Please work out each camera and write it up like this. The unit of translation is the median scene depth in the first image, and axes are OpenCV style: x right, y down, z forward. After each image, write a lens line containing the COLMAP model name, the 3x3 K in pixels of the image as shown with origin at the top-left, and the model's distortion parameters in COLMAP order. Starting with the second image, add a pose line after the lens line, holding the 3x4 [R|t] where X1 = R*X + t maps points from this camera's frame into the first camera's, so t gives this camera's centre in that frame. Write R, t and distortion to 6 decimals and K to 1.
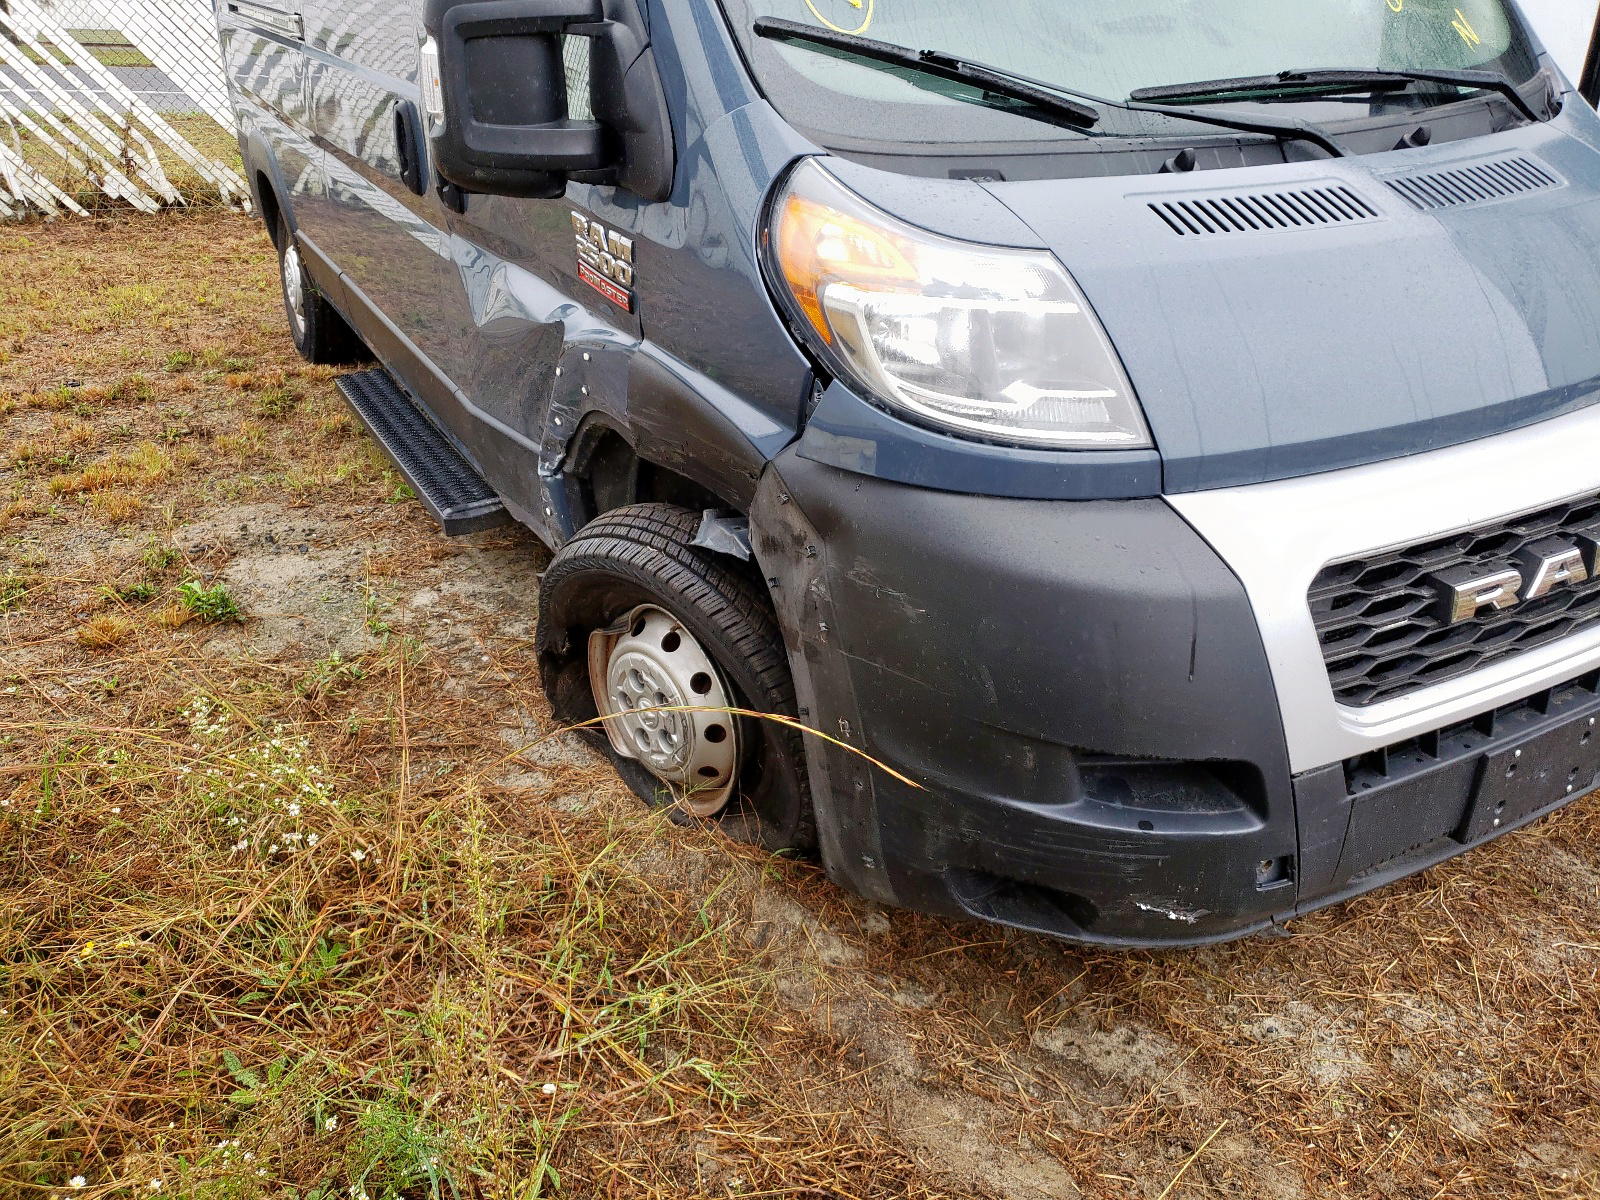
lens RADIAL K [[1383.2, 0, 848.3], [0, 1383.2, 598.6], [0, 0, 1]] dist [0.048176, 0.006338]
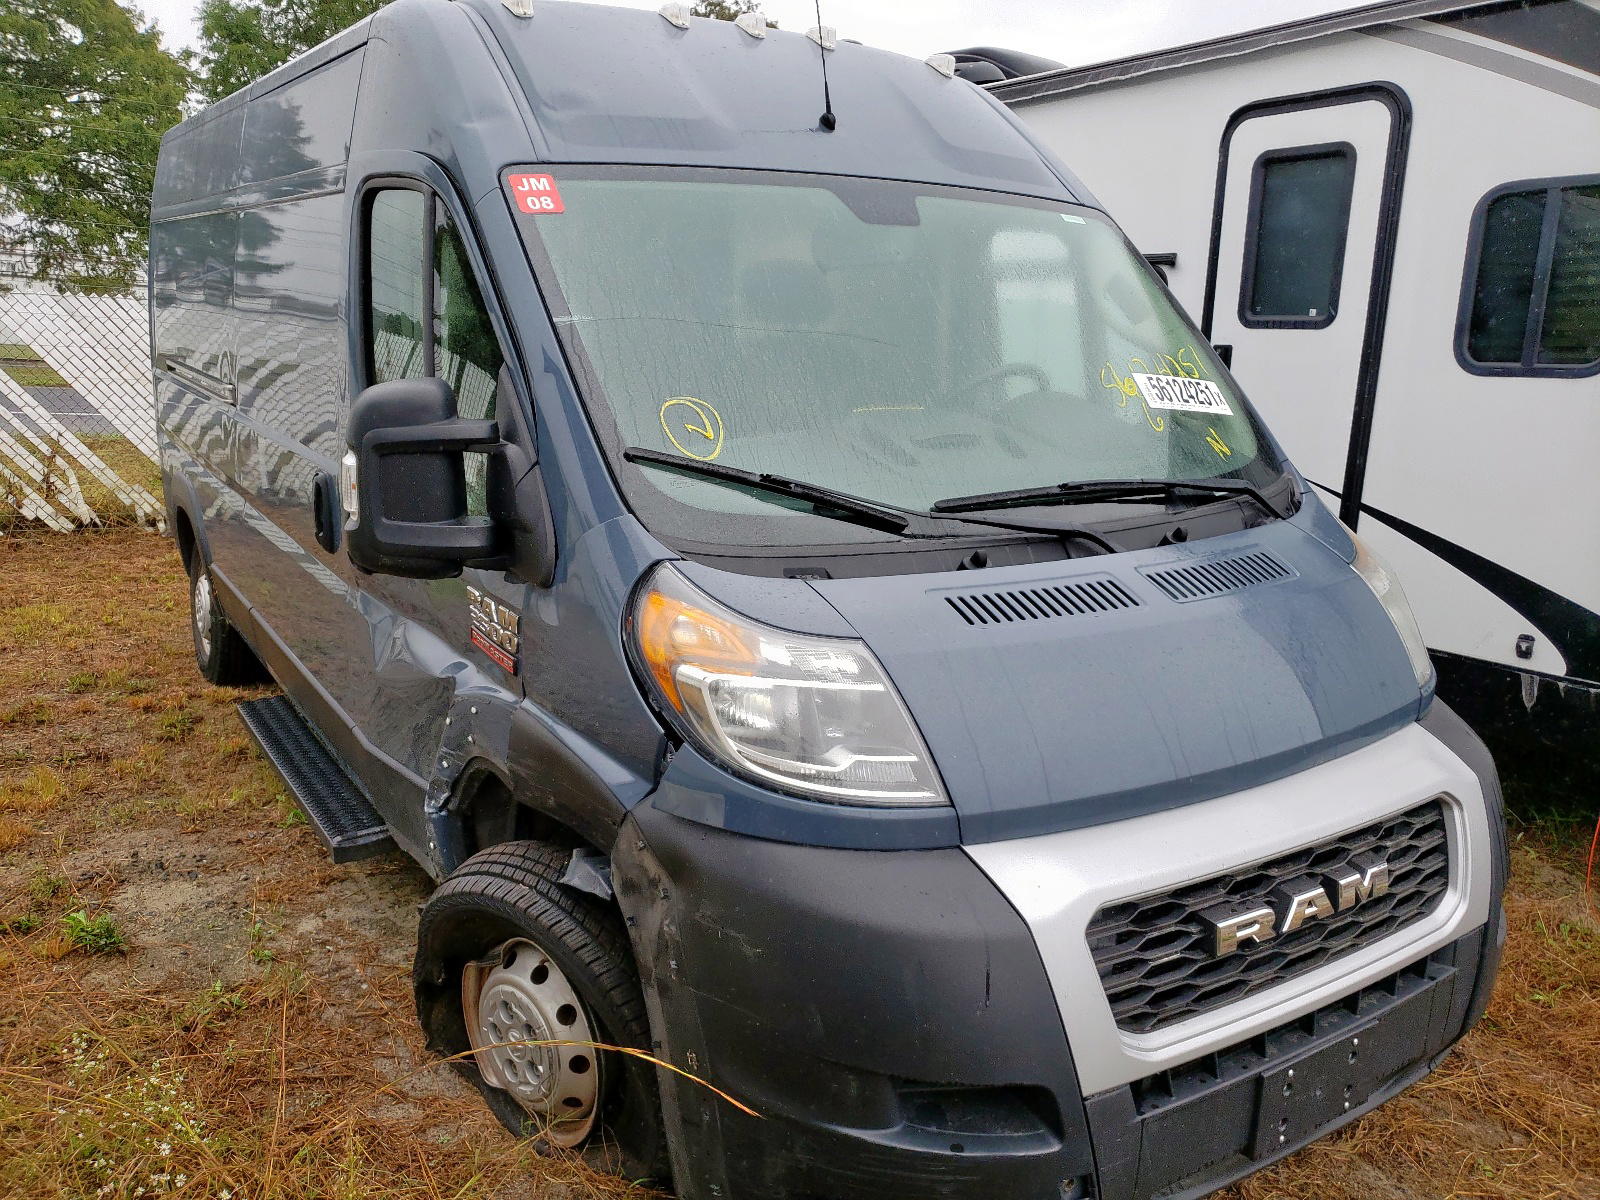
lens RADIAL K [[1370.6, 0, 806.5], [0, 1370.6, 607.0], [0, 0, 1]] dist [-0.006652, 0.096913]
pose [[0.998914, 0.000006, 0.046591, 0.028114], [0.009905, 0.977115, -0.212479, -0.018449], [-0.045526, 0.212710, 0.976054, -0.106595]]
